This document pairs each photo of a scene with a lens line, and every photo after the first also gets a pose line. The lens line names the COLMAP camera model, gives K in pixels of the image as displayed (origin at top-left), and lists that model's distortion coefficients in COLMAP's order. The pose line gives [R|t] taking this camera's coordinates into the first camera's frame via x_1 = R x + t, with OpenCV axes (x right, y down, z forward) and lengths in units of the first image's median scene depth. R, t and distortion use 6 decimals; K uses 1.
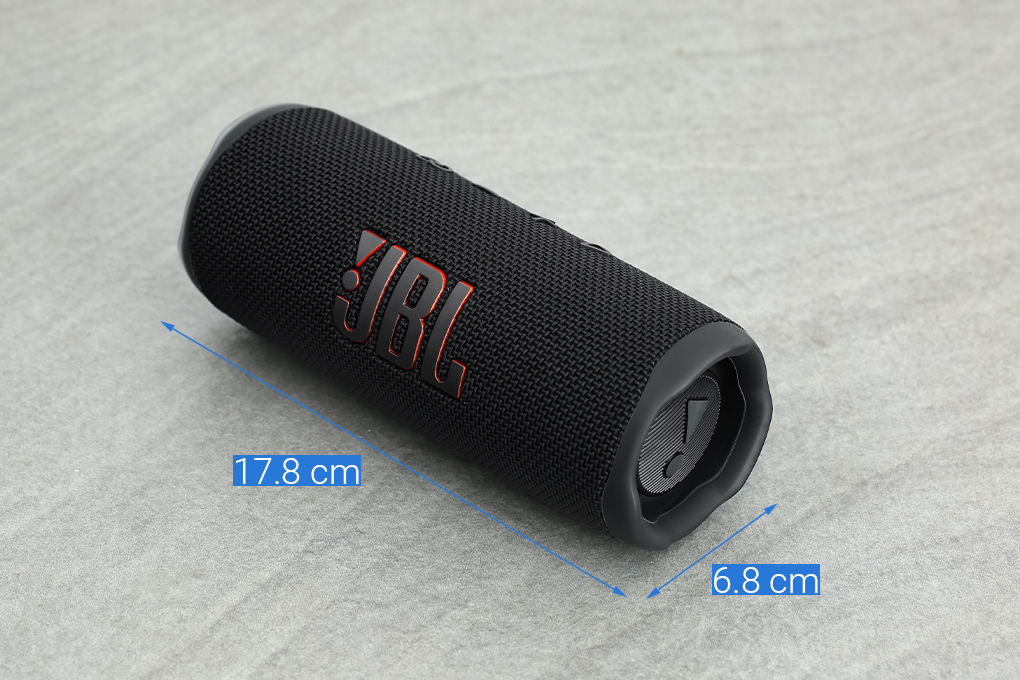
lens RADIAL K [[3481.3, 0, 504.1], [0, 3481.3, 340.2], [0, 0, 1]] dist [-0.034584, 0.000000]
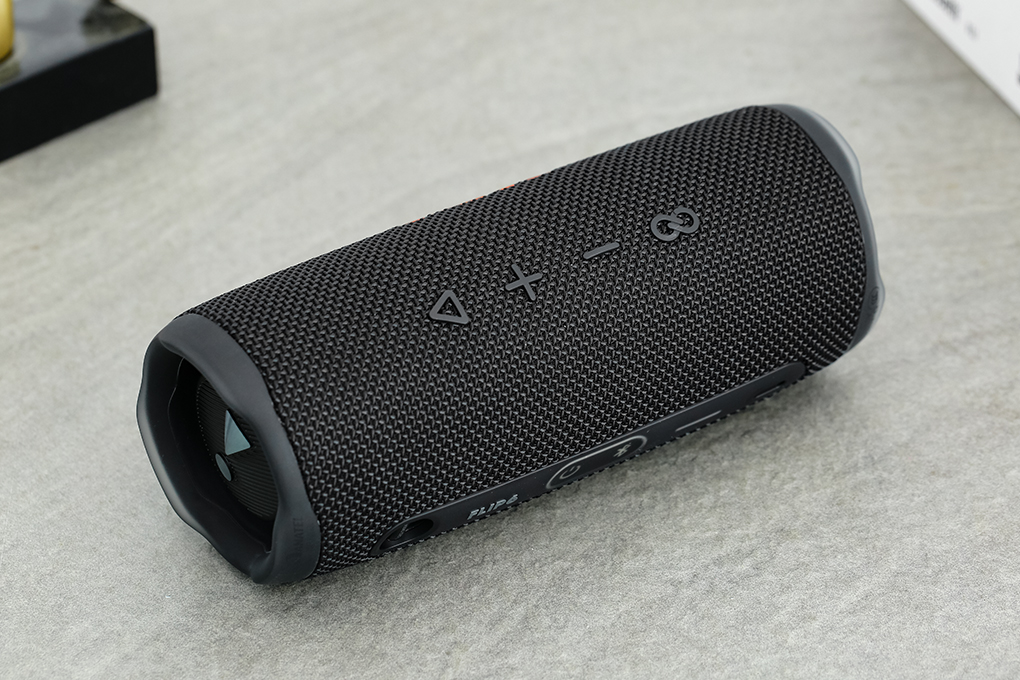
lens RADIAL K [[3147.8, 0, 505.7], [0, 3147.8, 344.3], [0, 0, 1]] dist [-0.023521, 0.000000]
pose [[0.999181, -0.021487, -0.034285, -0.014406], [0.021242, 0.999746, -0.007496, -0.014369], [0.034438, 0.006761, 0.999384, 0.236347]]
